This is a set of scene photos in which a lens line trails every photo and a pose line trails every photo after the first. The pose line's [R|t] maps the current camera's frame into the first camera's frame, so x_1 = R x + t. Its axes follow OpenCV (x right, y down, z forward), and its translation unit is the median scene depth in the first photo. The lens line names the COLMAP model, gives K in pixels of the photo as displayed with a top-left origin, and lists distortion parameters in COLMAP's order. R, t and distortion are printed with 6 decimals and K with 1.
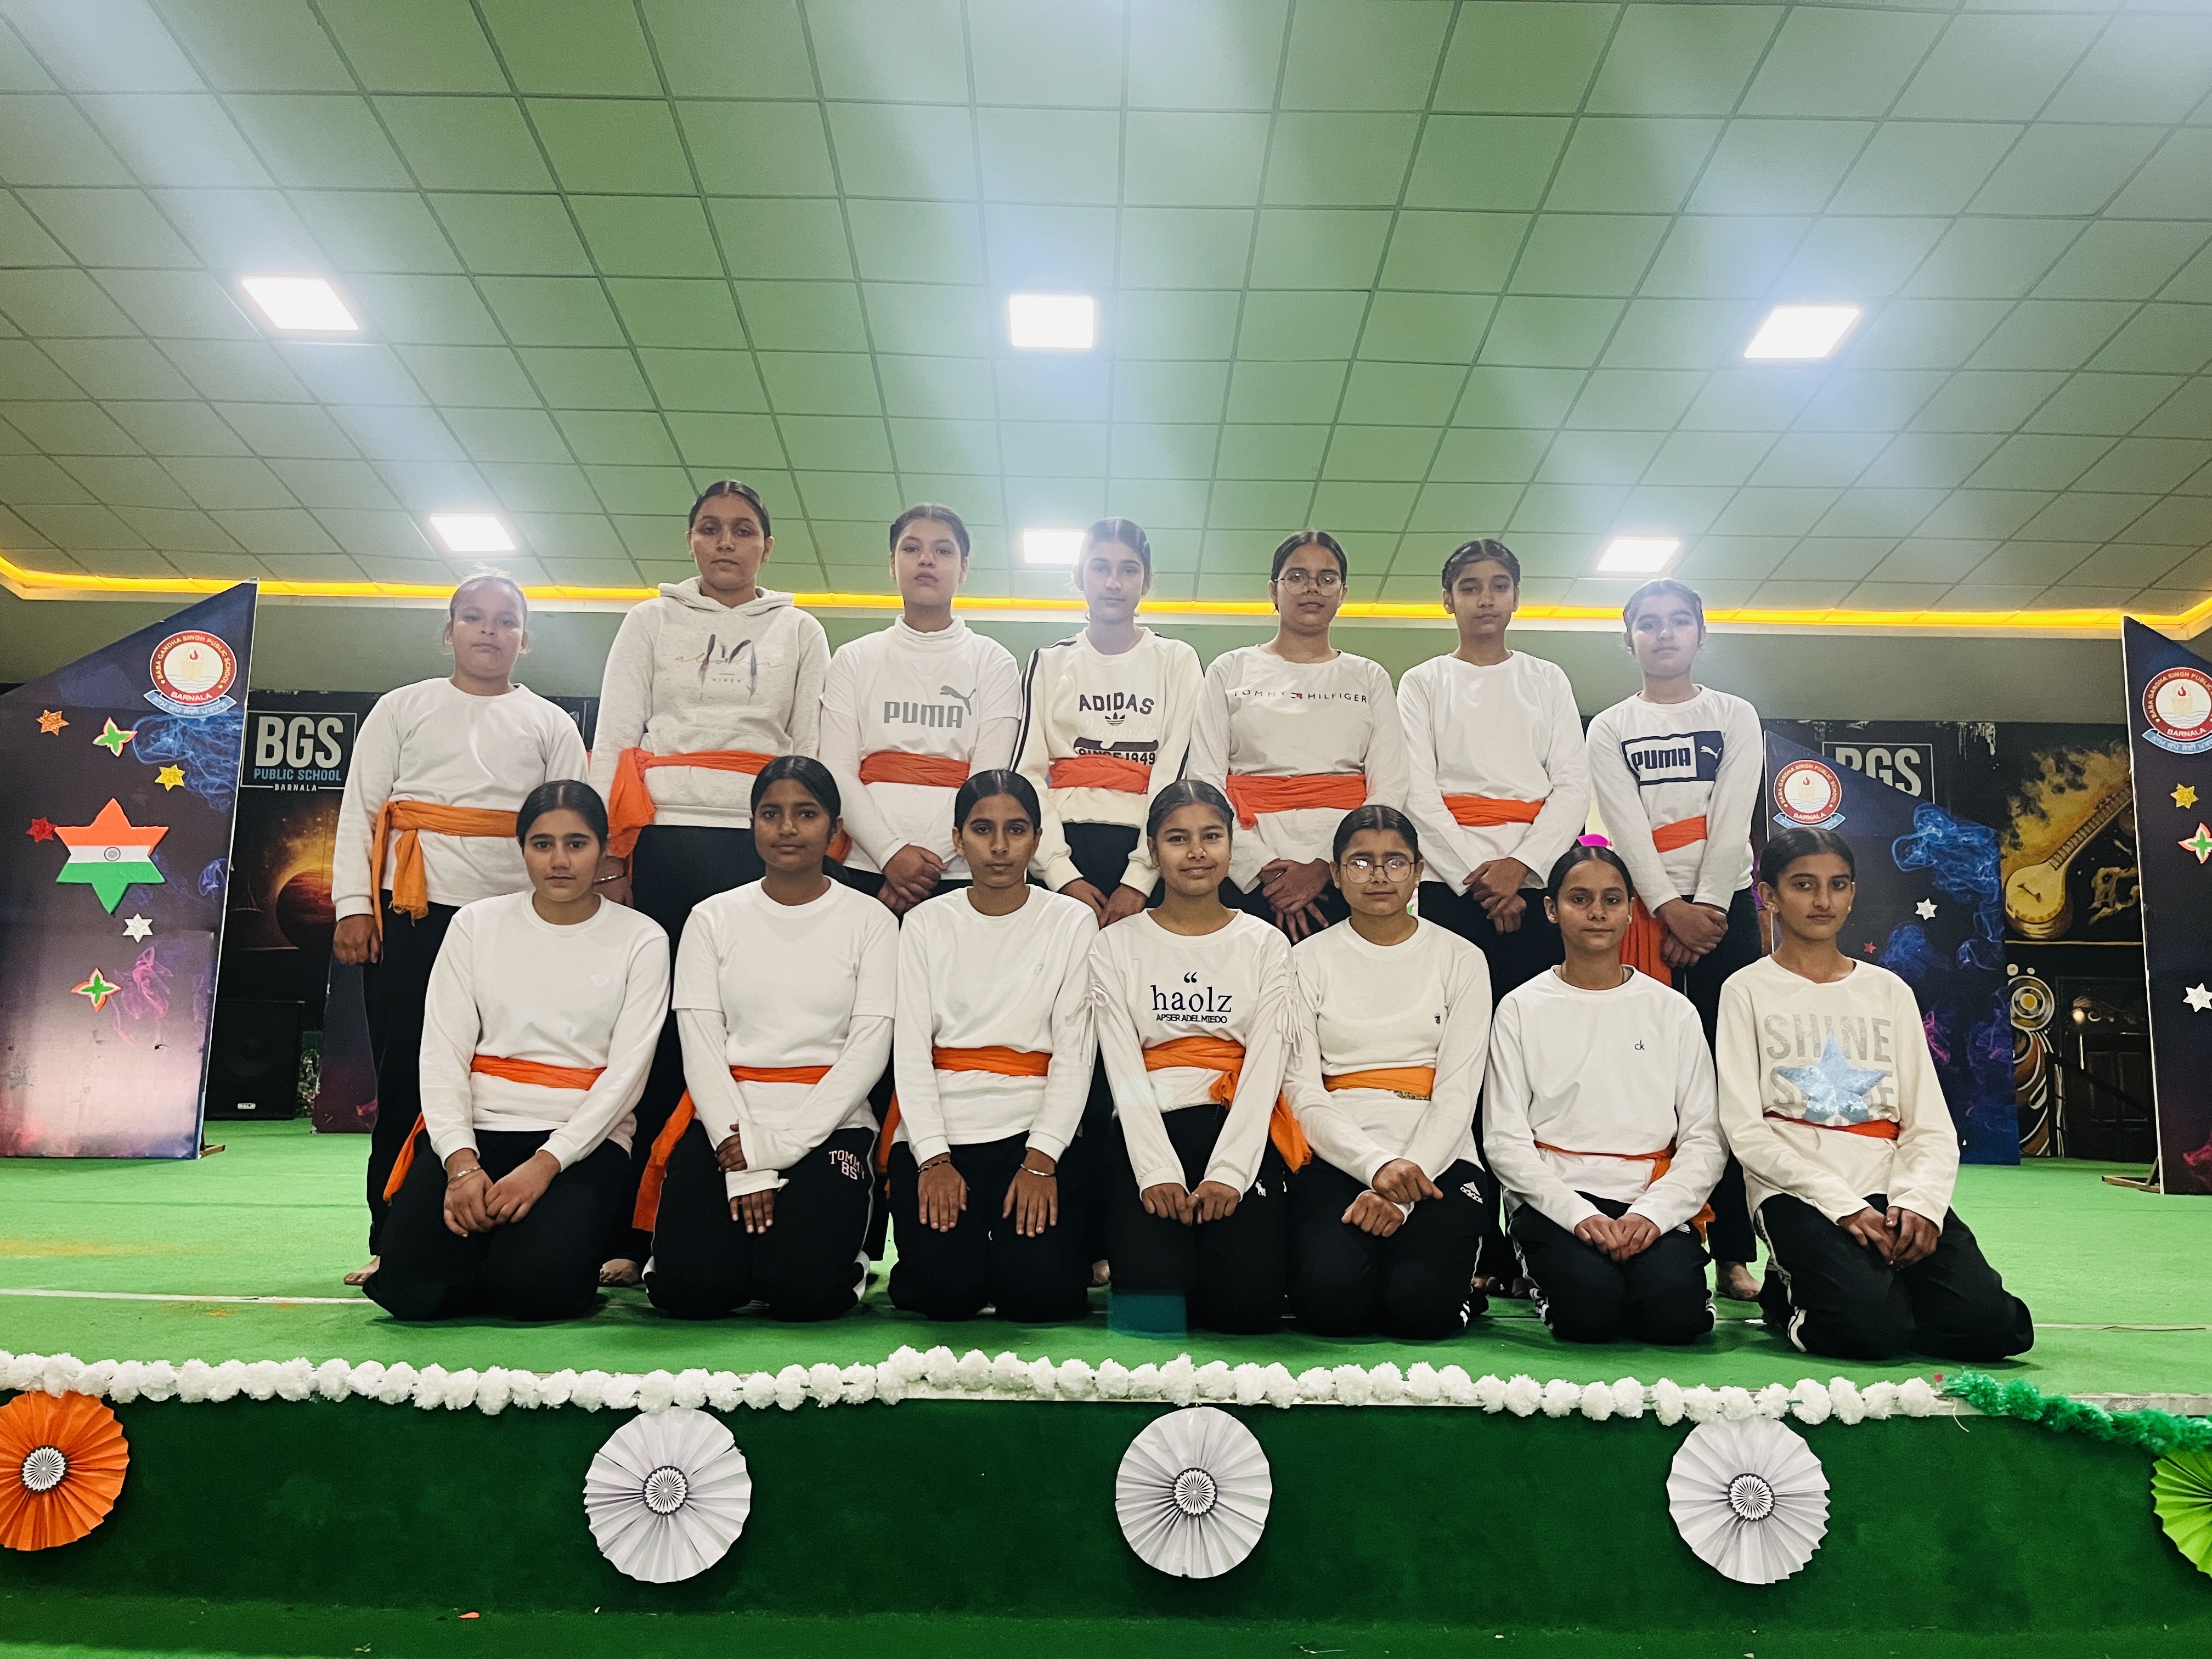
lens RADIAL K [[1676.7, 0, 1095.2], [0, 1676.7, 816.2], [0, 0, 1]] dist [0.065108, -0.089490]
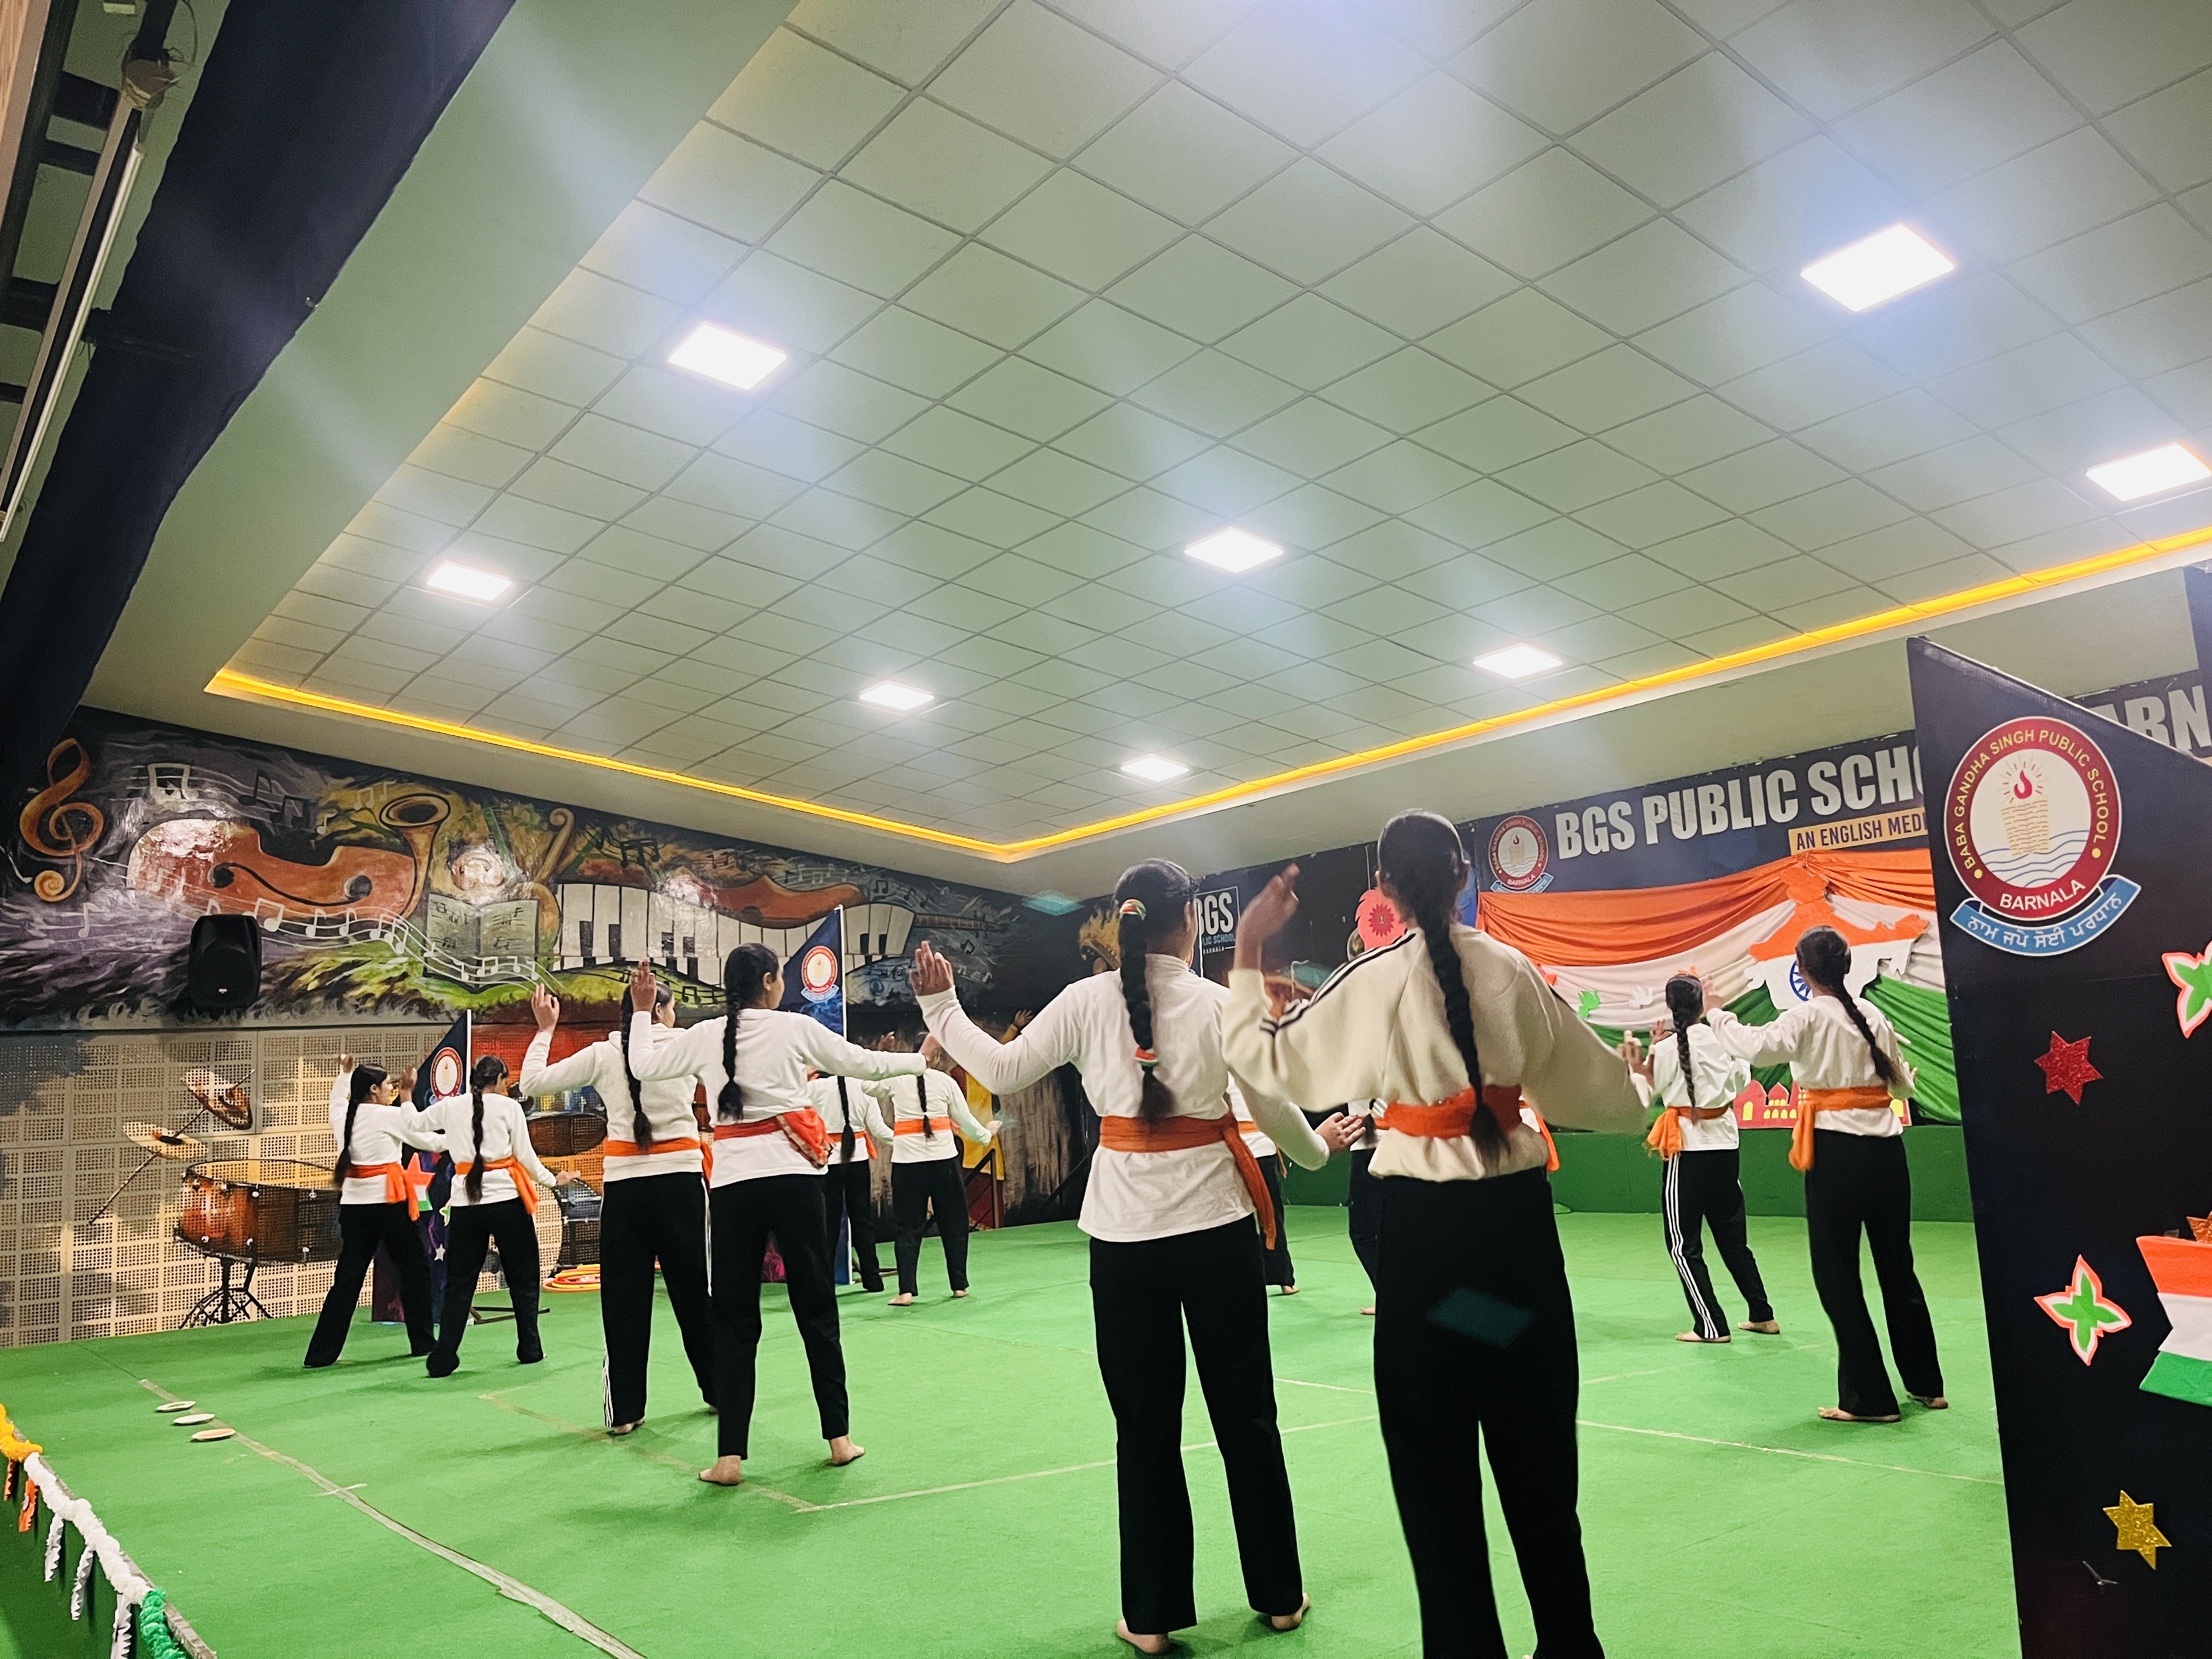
lens RADIAL K [[1676.7, 0, 1095.4], [0, 1676.7, 826.9], [0, 0, 1]] dist [0.065108, -0.089490]
pose [[0.597968, -0.178054, -0.781493, 0.884885], [0.190307, 0.978672, -0.077363, -0.048519], [0.778599, -0.102463, 0.619100, 0.241621]]
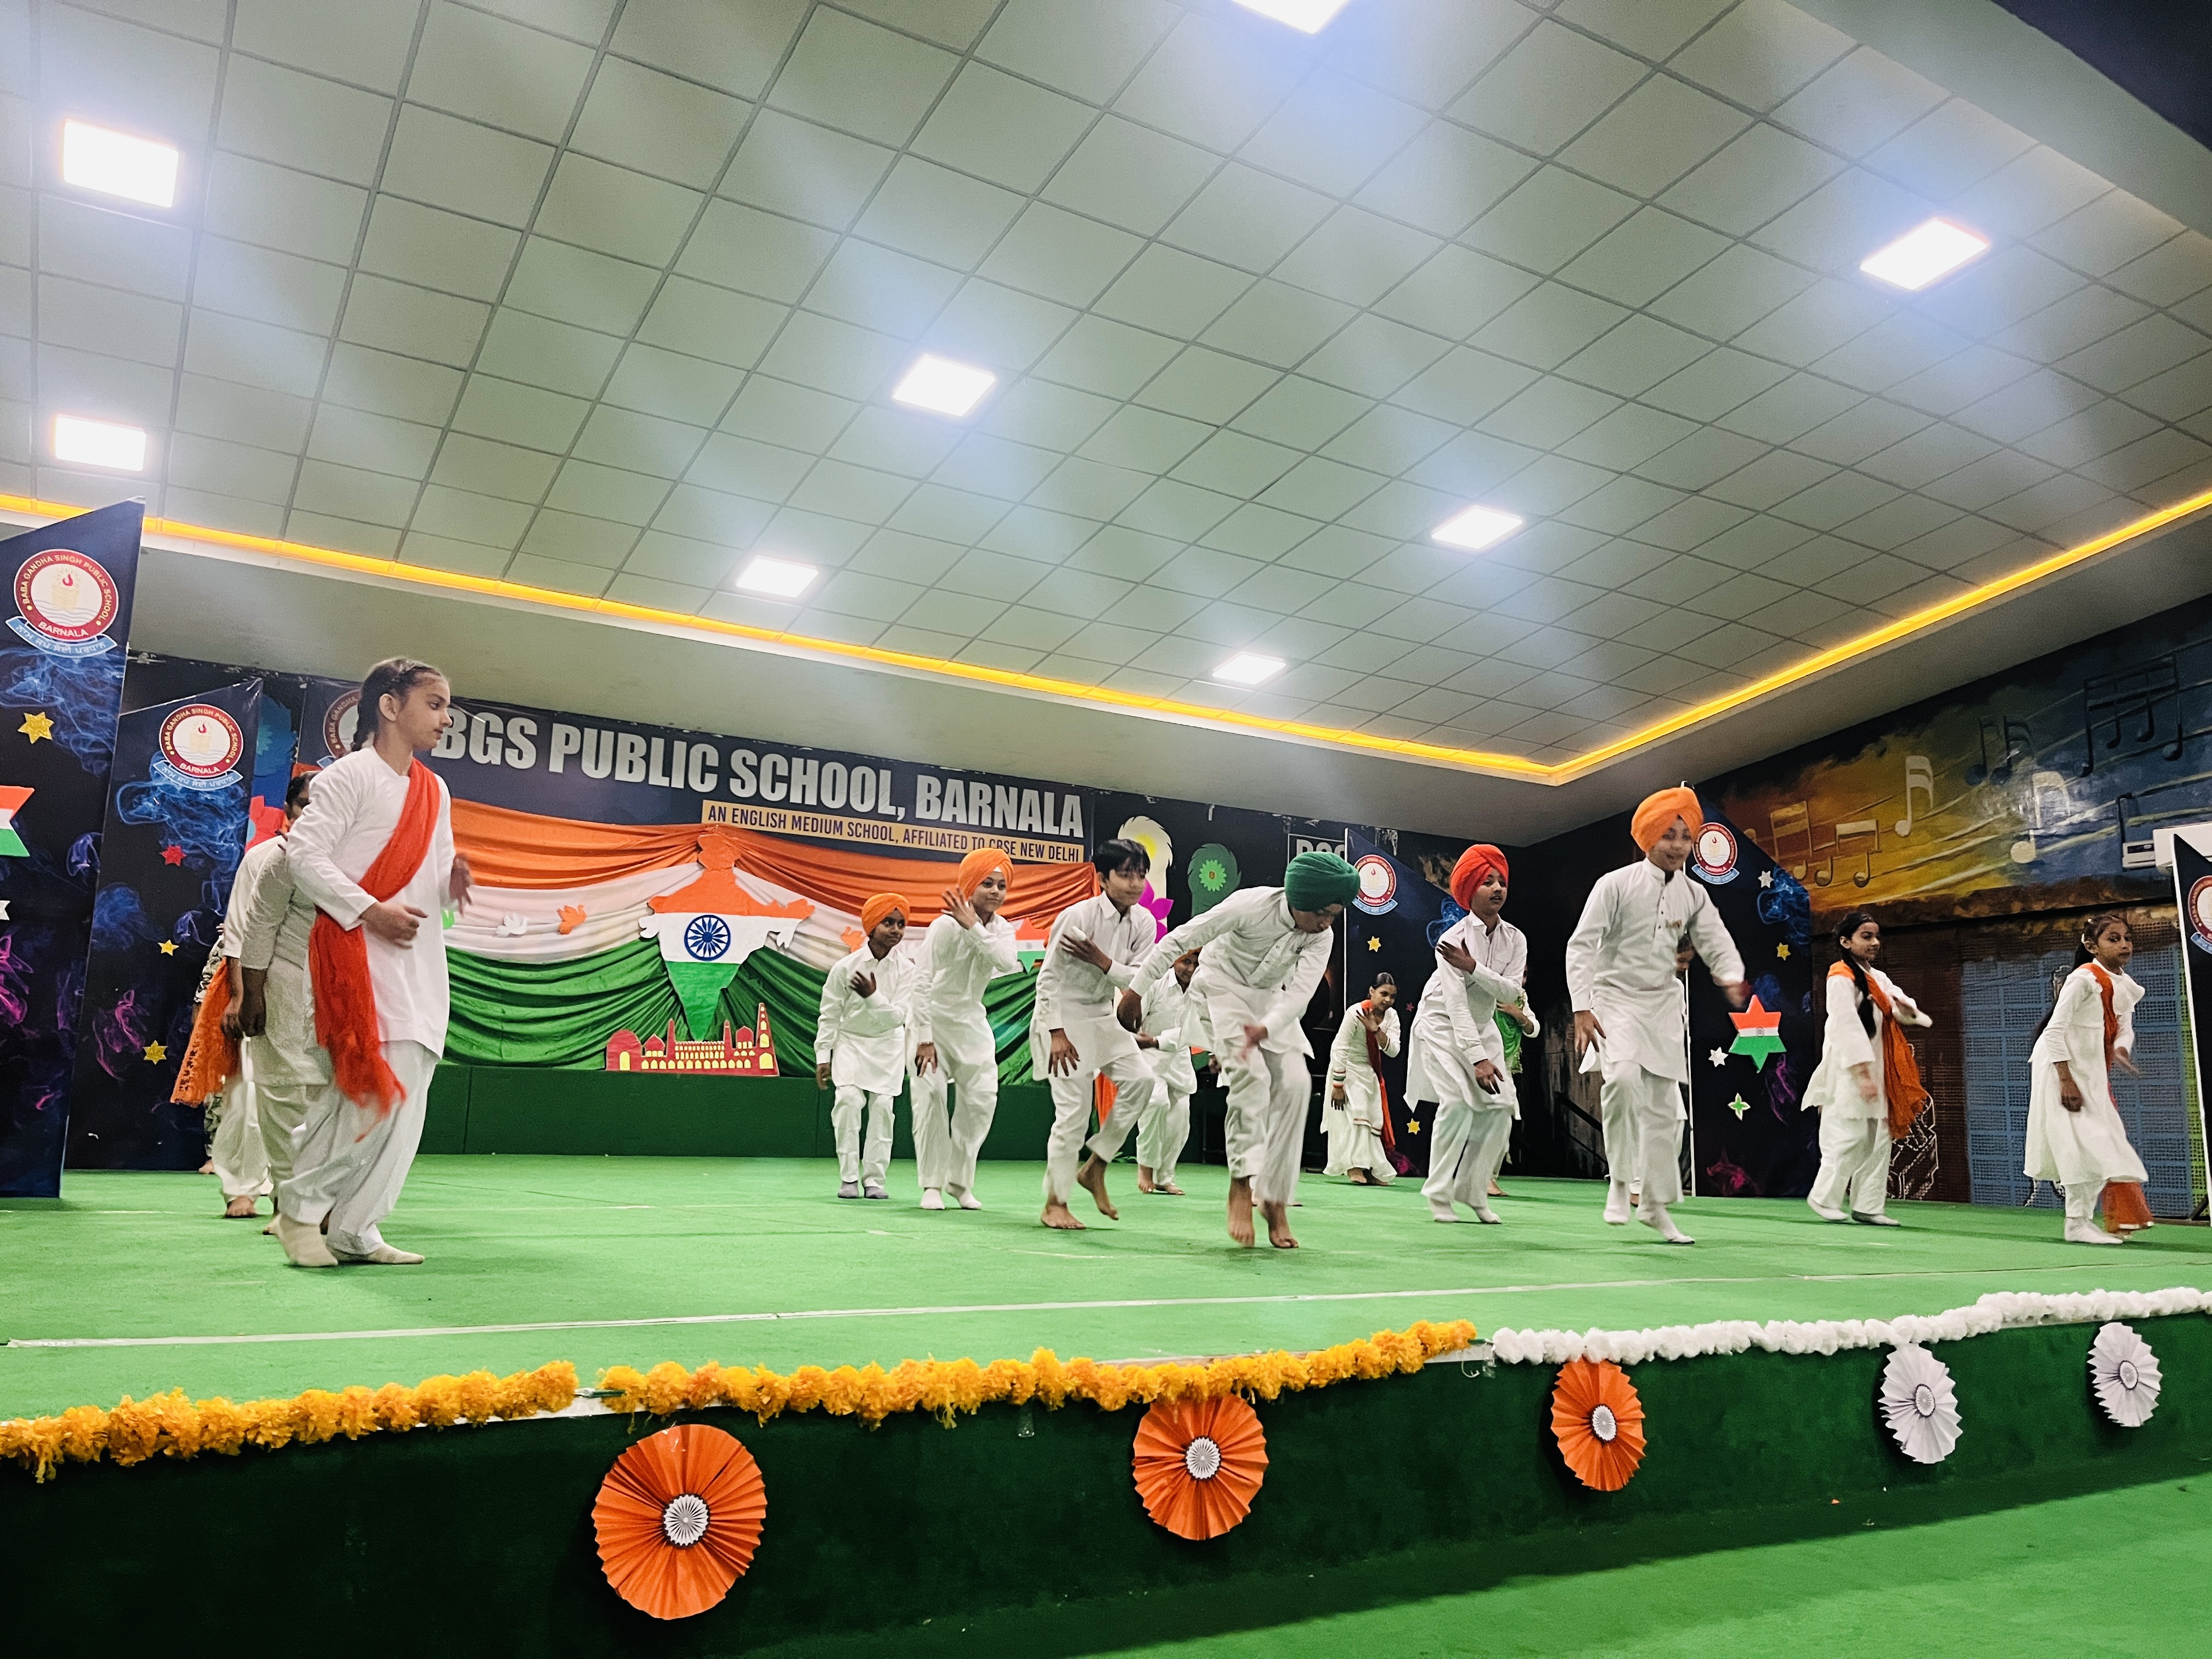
lens RADIAL K [[1676.7, 0, 1124.4], [0, 1676.7, 845.1], [0, 0, 1]] dist [0.065108, -0.089490]
pose [[0.857803, 0.087117, 0.506542, -0.501950], [-0.086365, 0.995949, -0.025033, 0.008560], [-0.506670, -0.022274, 0.861852, 0.037618]]
